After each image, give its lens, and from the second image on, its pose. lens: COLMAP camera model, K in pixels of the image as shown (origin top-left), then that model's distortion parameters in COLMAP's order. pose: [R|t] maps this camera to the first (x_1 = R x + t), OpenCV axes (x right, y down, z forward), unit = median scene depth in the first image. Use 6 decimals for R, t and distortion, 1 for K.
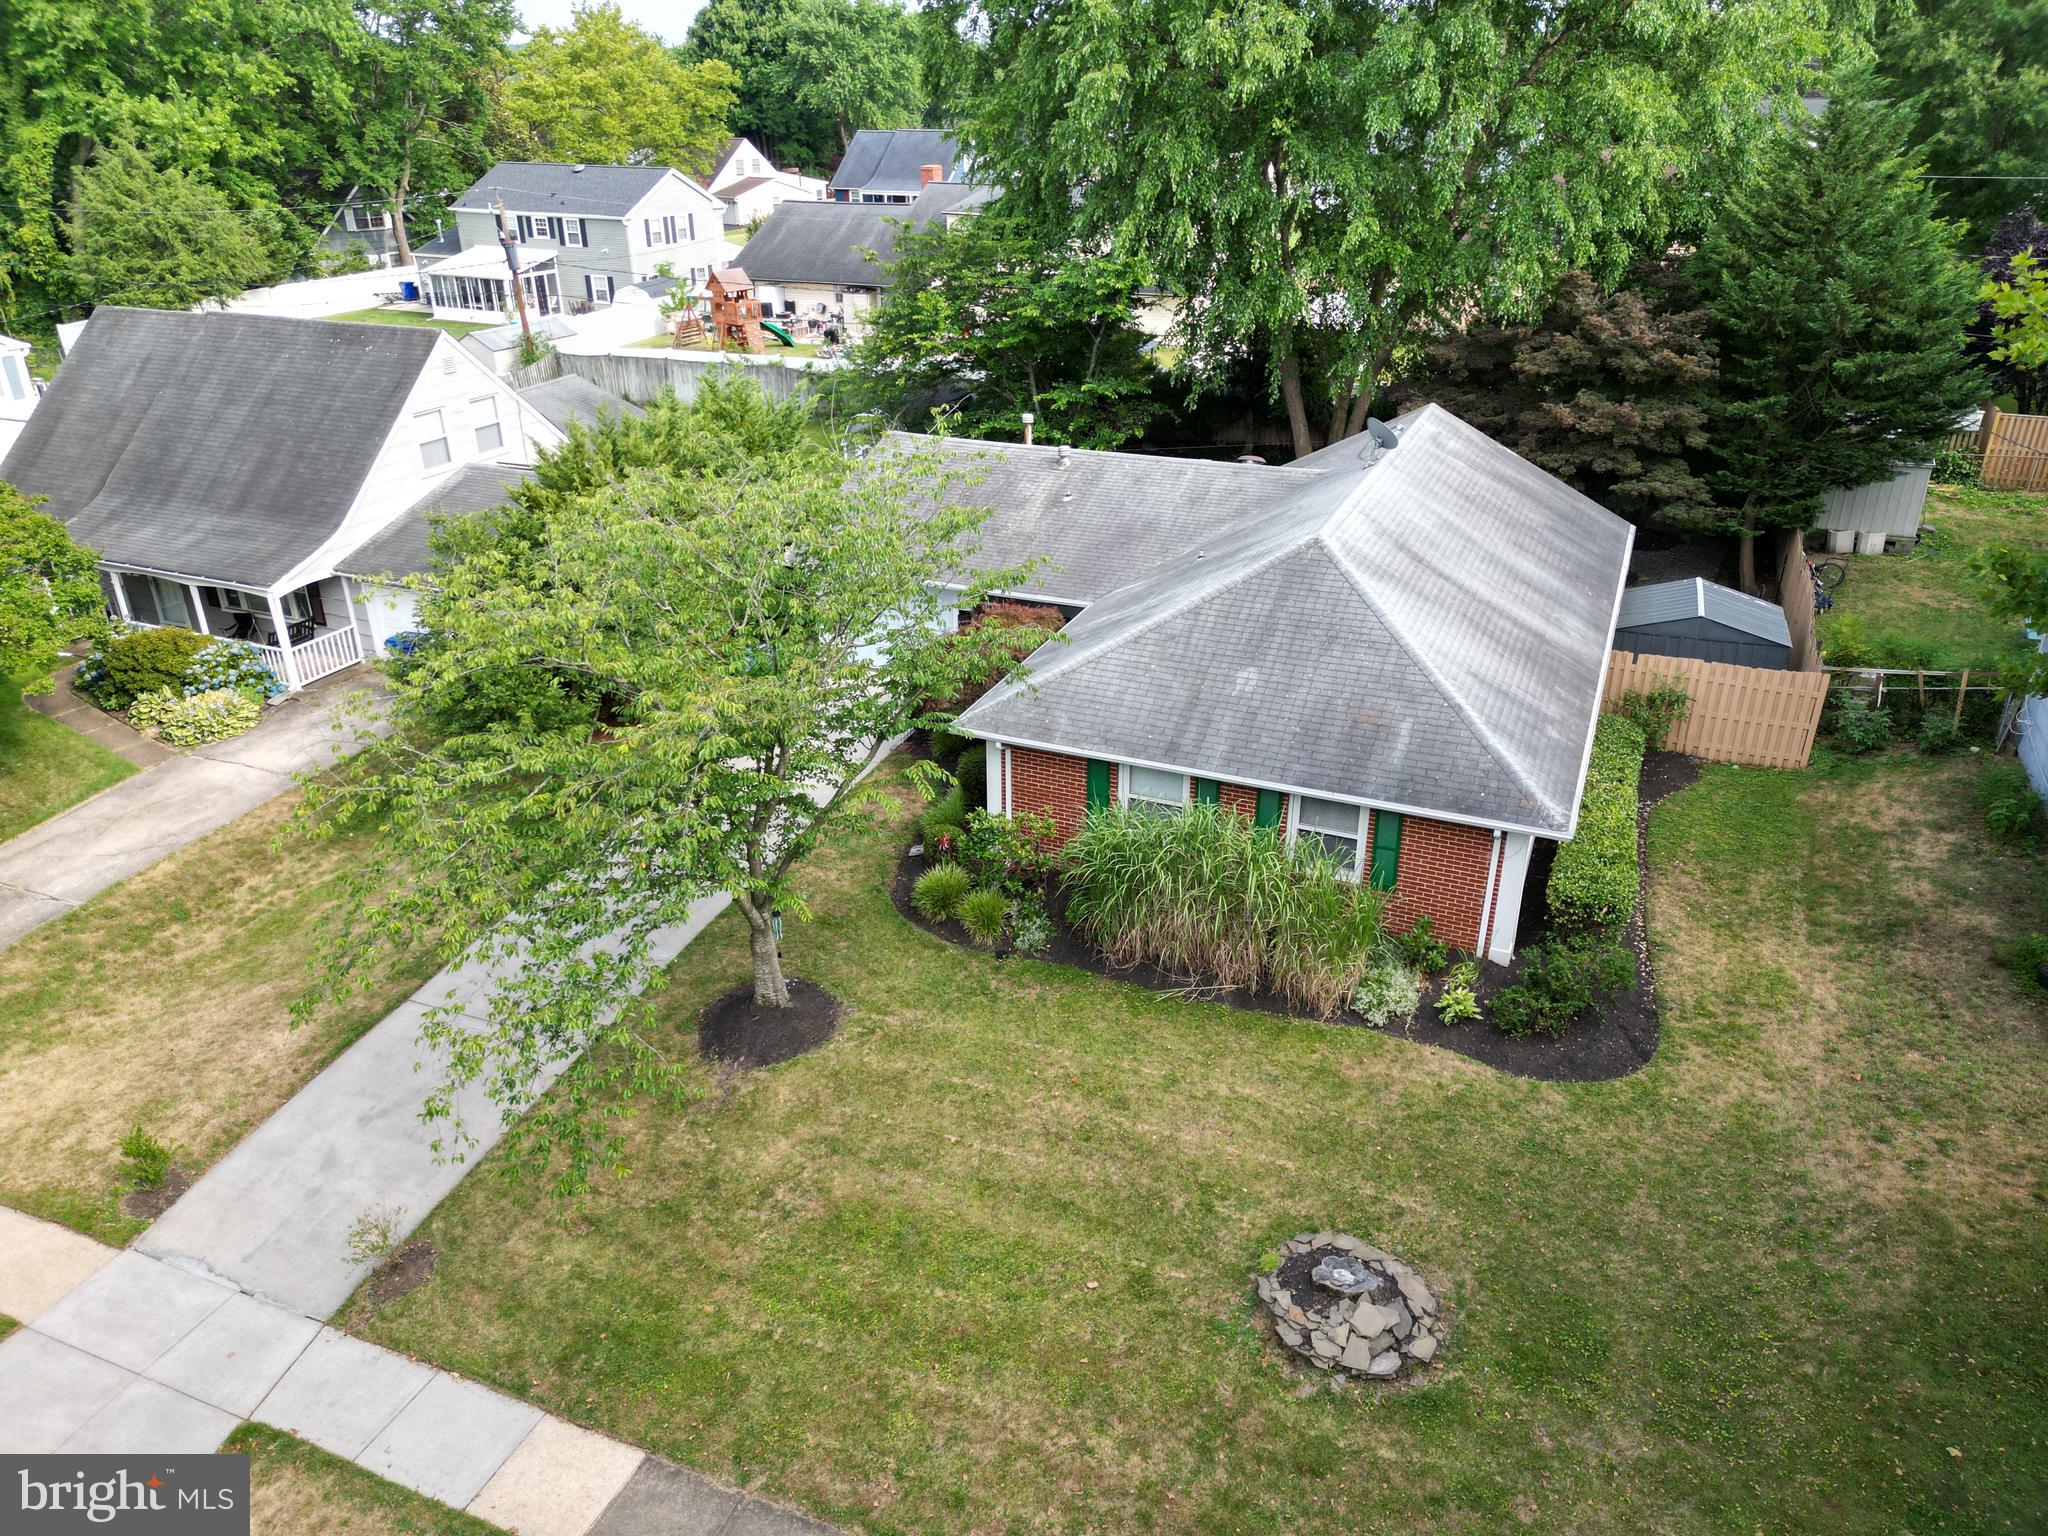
lens RADIAL K [[1434.3, 0, 1024.0], [0, 1434.3, 768.0], [0, 0, 1]] dist [0.064817, -0.064305]
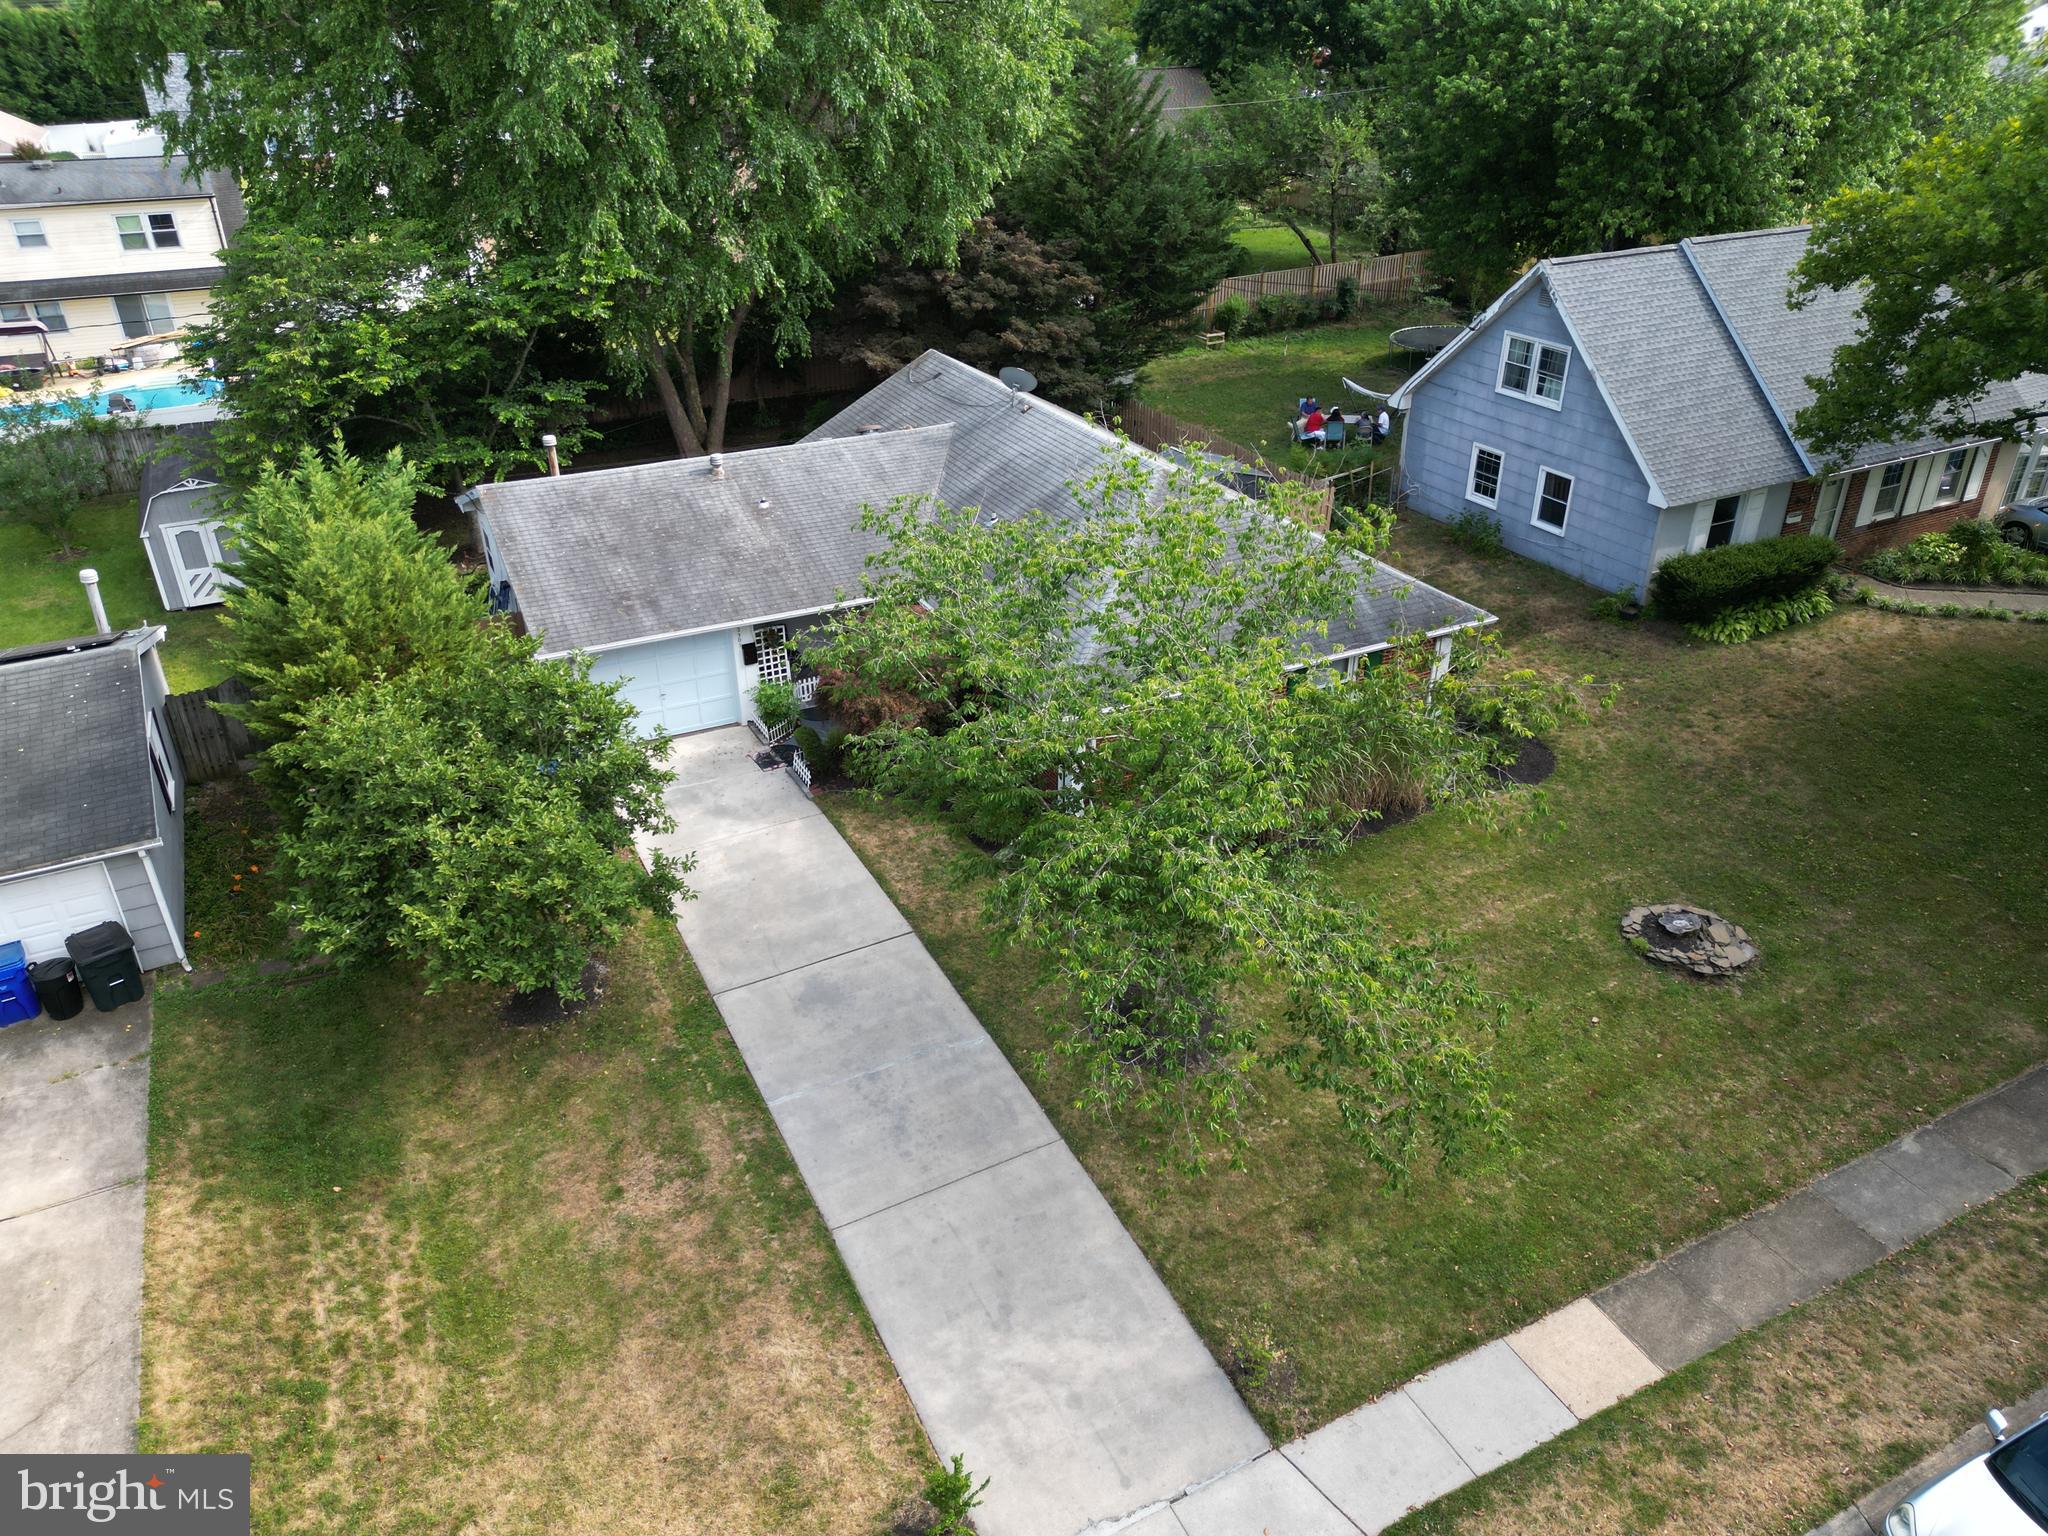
lens RADIAL K [[1434.3, 0, 1024.0], [0, 1434.3, 768.0], [0, 0, 1]] dist [0.064817, -0.064305]
pose [[0.637620, -0.366962, 0.677333, -0.928639], [0.332069, 0.924297, 0.188162, -0.236253], [-0.695105, 0.104945, 0.711207, 0.331233]]
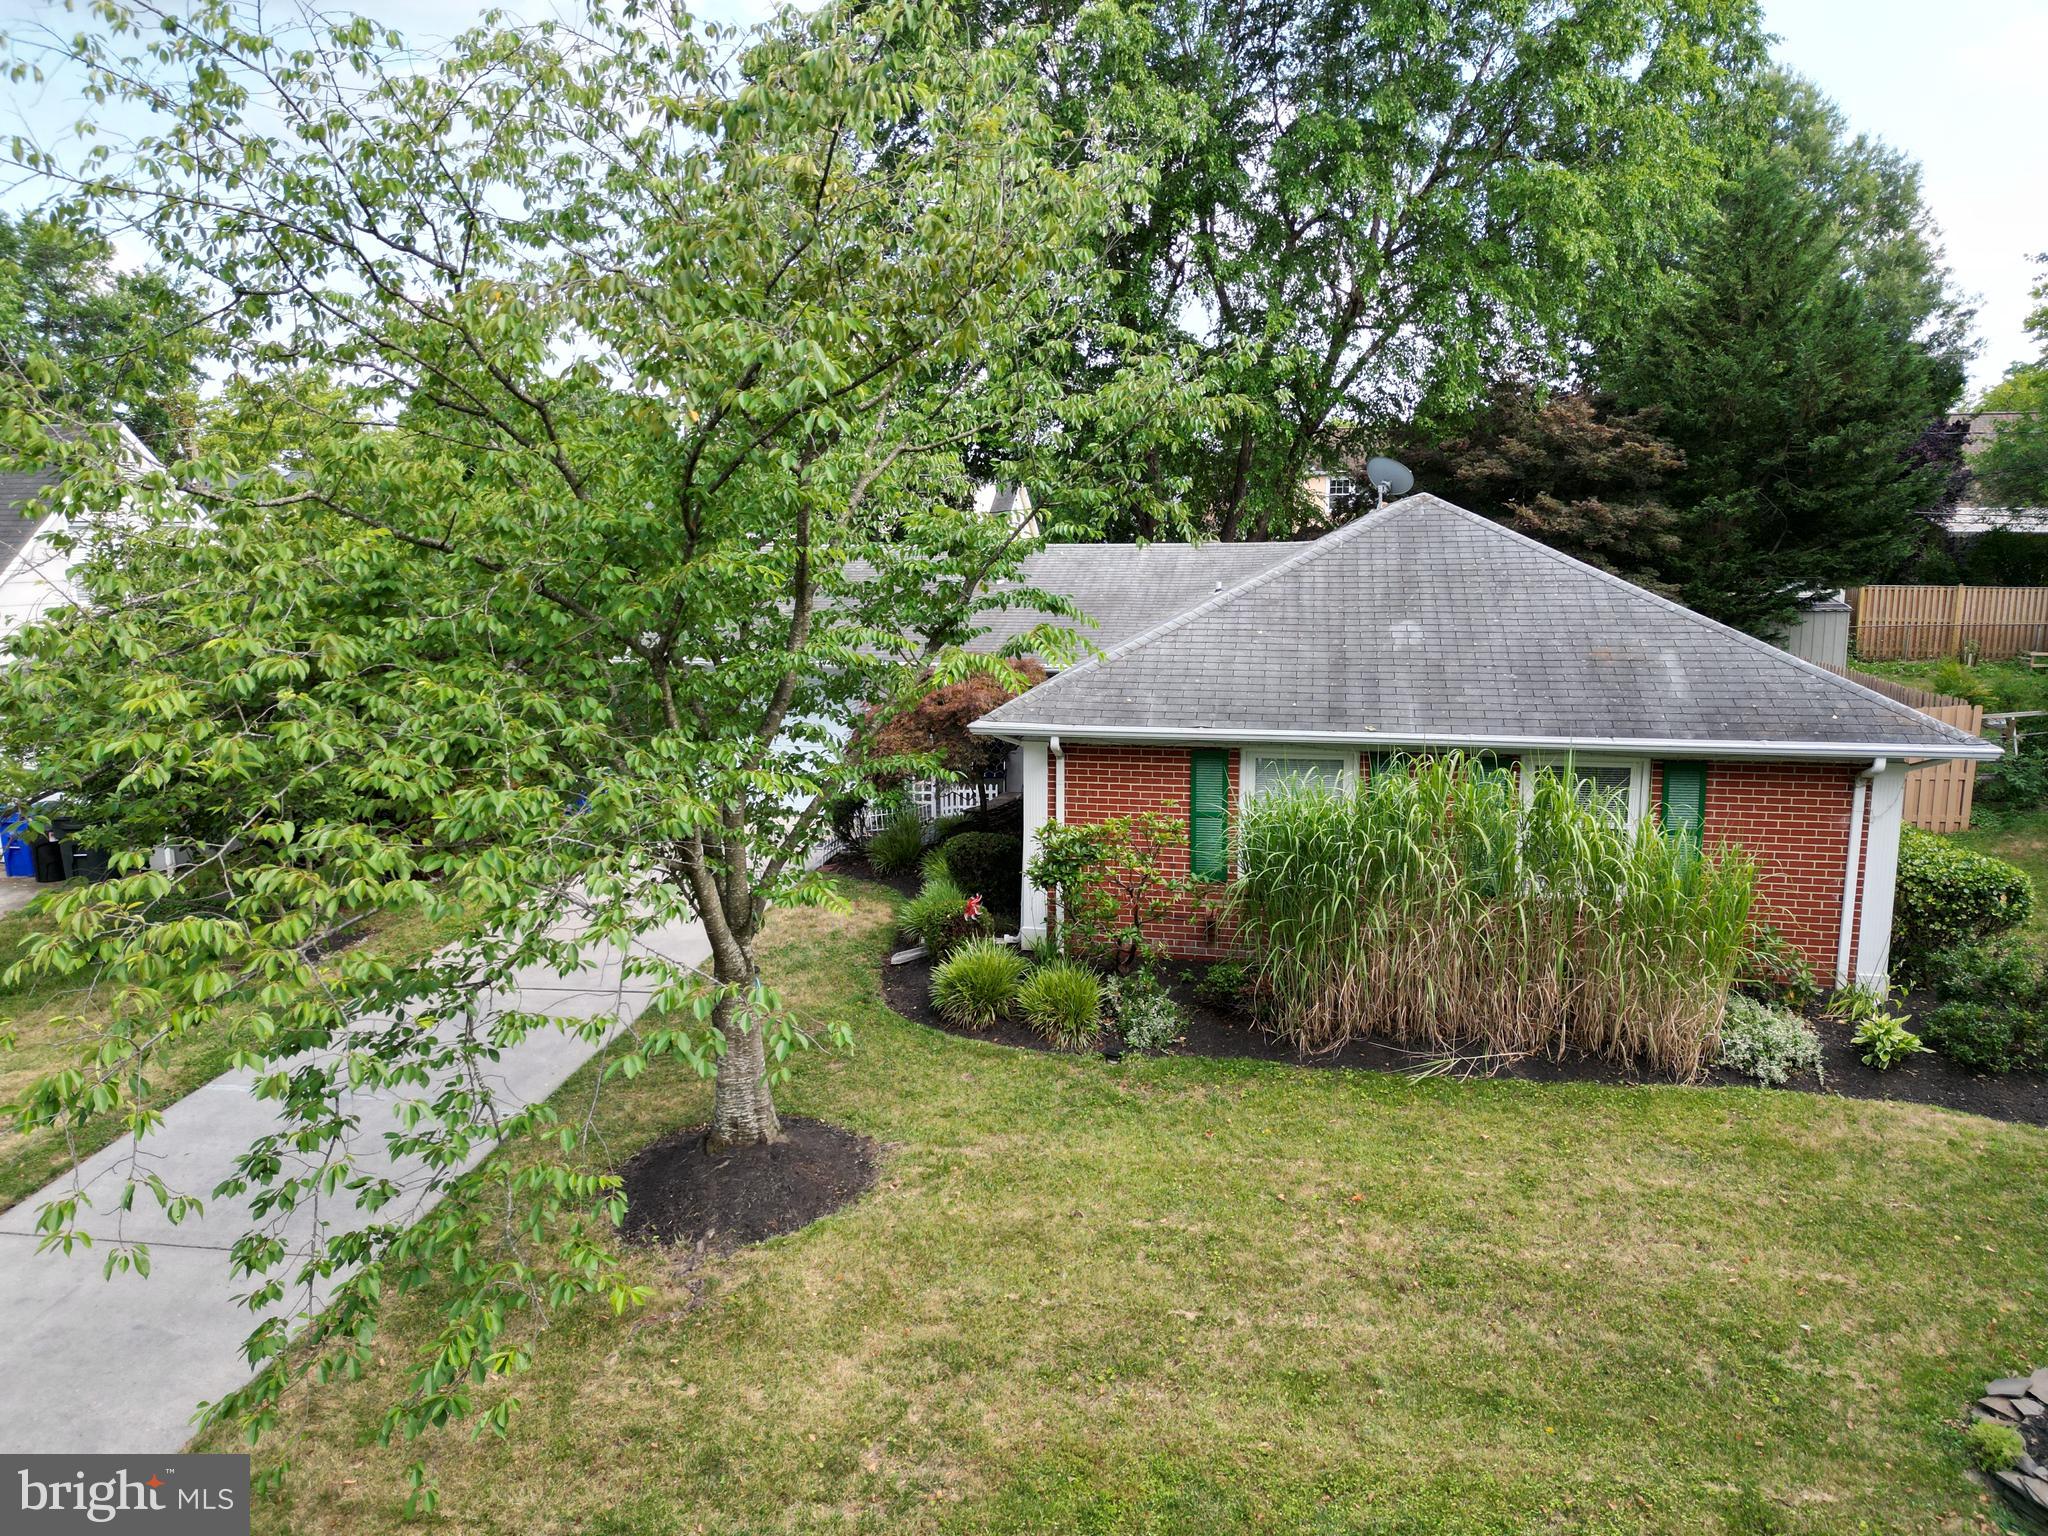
lens RADIAL K [[1434.3, 0, 1024.0], [0, 1434.3, 768.0], [0, 0, 1]] dist [0.064817, -0.064305]
pose [[0.978232, -0.029149, 0.205459, -0.192435], [0.085507, 0.958746, -0.271098, 0.196704], [-0.189081, 0.282764, 0.940368, 0.461928]]
